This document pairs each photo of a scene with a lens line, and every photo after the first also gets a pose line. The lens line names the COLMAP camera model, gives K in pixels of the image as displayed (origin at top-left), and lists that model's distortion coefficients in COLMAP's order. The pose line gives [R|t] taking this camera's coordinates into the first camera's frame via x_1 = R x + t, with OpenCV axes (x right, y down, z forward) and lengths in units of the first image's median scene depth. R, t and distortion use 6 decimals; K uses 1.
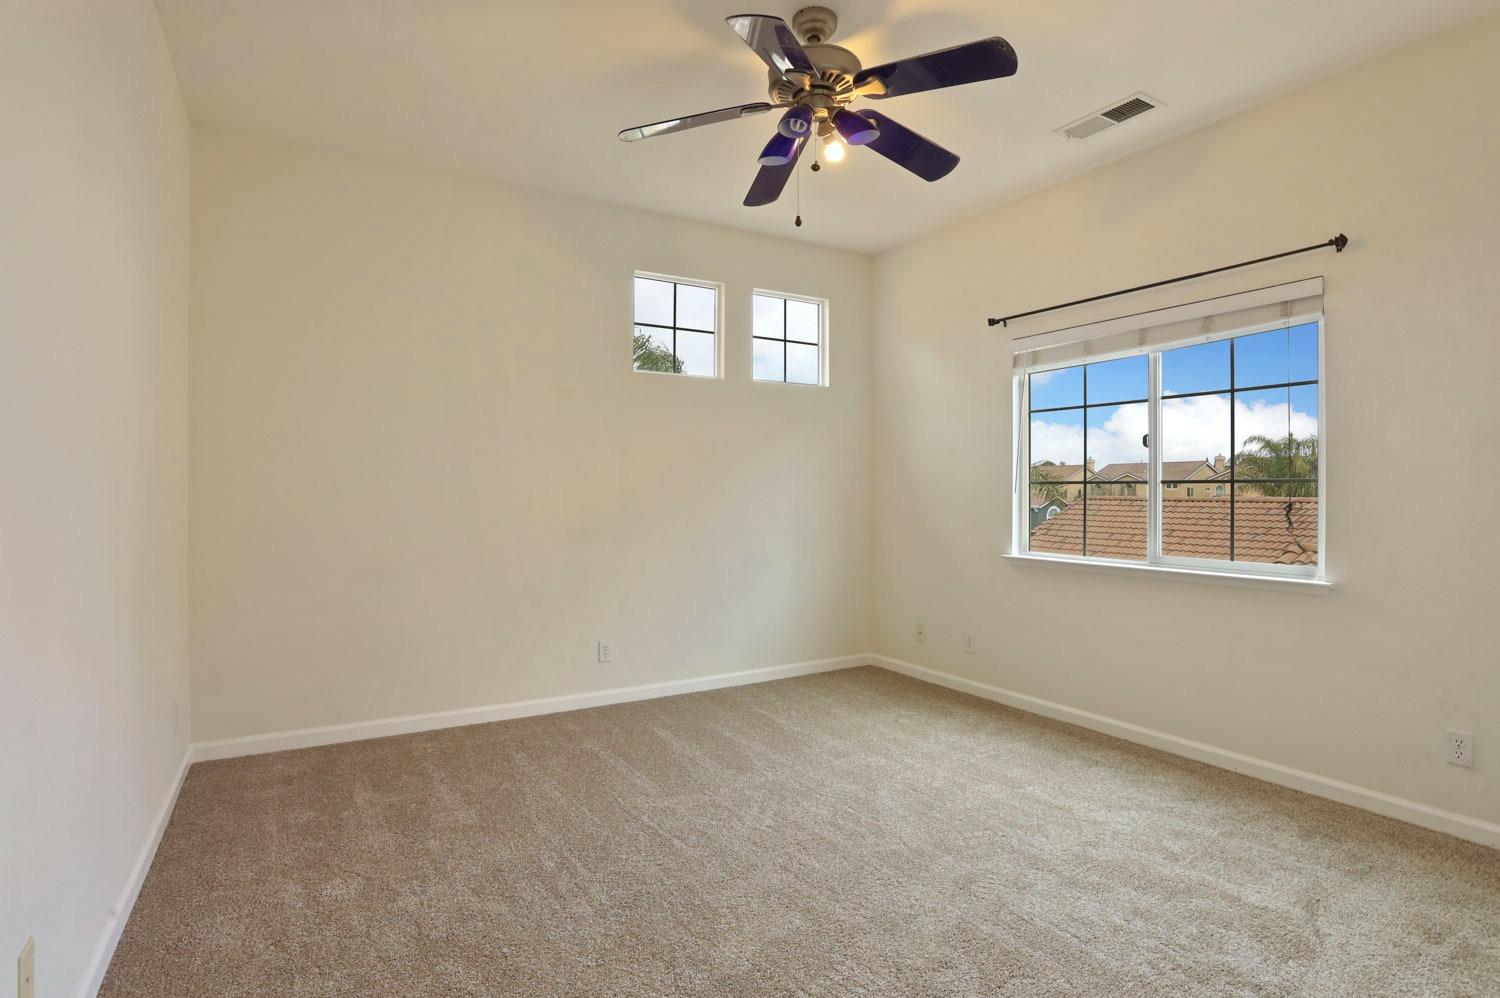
lens RADIAL K [[770.4, 0, 750.5], [0, 770.4, 475.1], [0, 0, 1]] dist [0.000793, 0.000108]
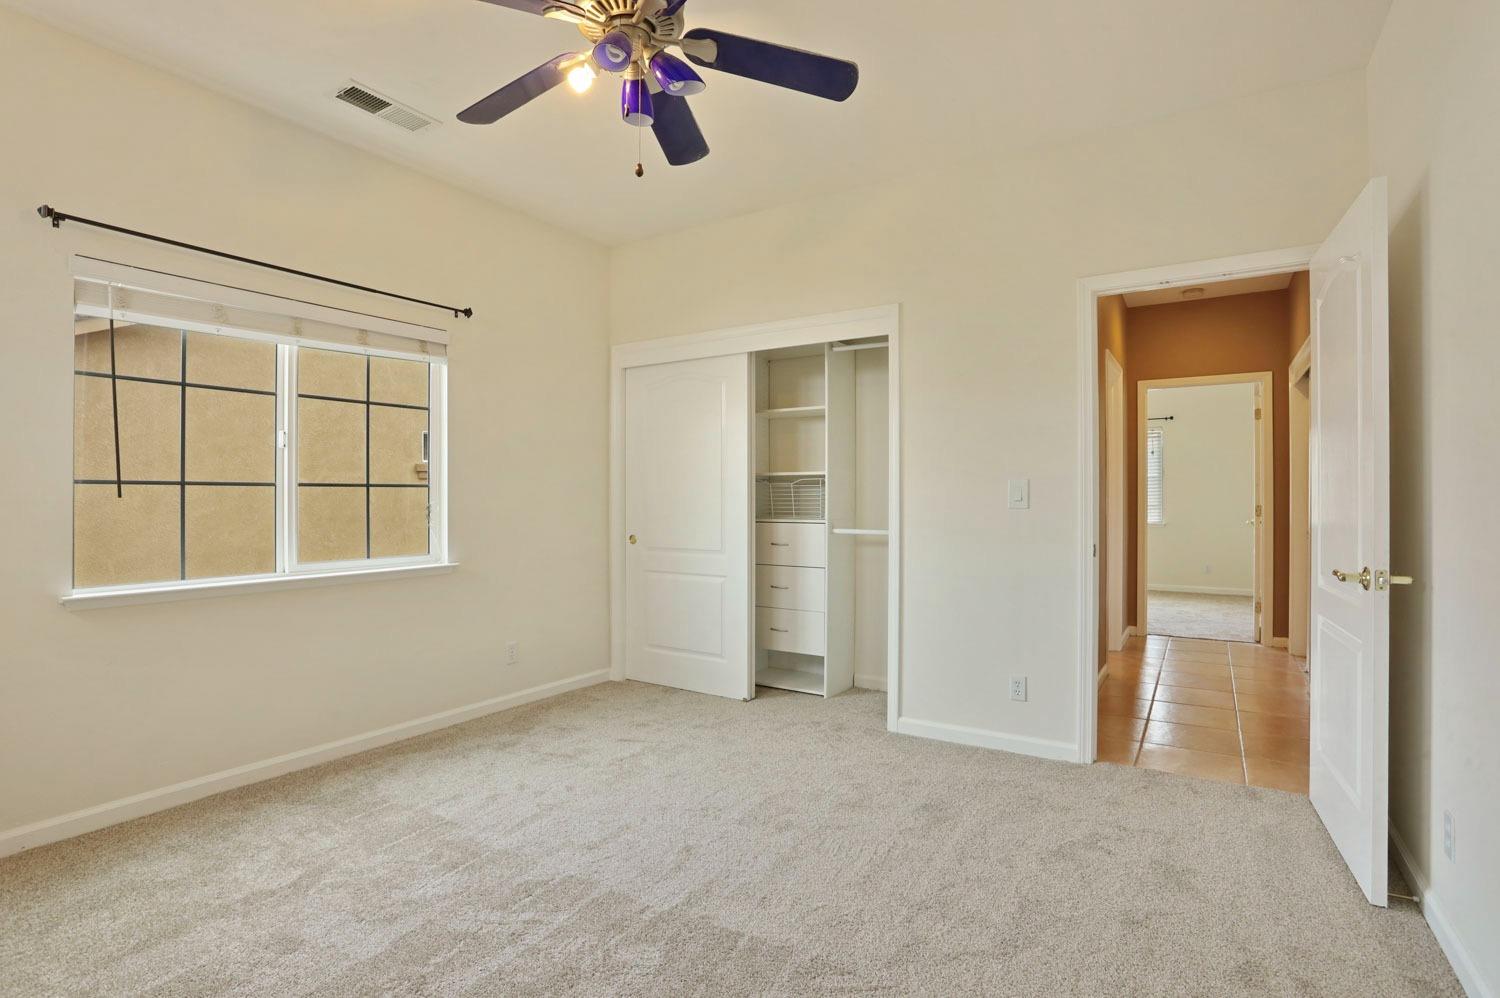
lens RADIAL K [[756.4, 0, 750.0], [0, 756.4, 499.0], [0, 0, 1]] dist [-0.002568, -0.000584]
pose [[-0.420907, -0.003922, 0.907095, -0.600797], [-0.016279, 0.999862, -0.003231, 0.022209], [-0.906958, -0.016127, -0.420913, 1.003560]]
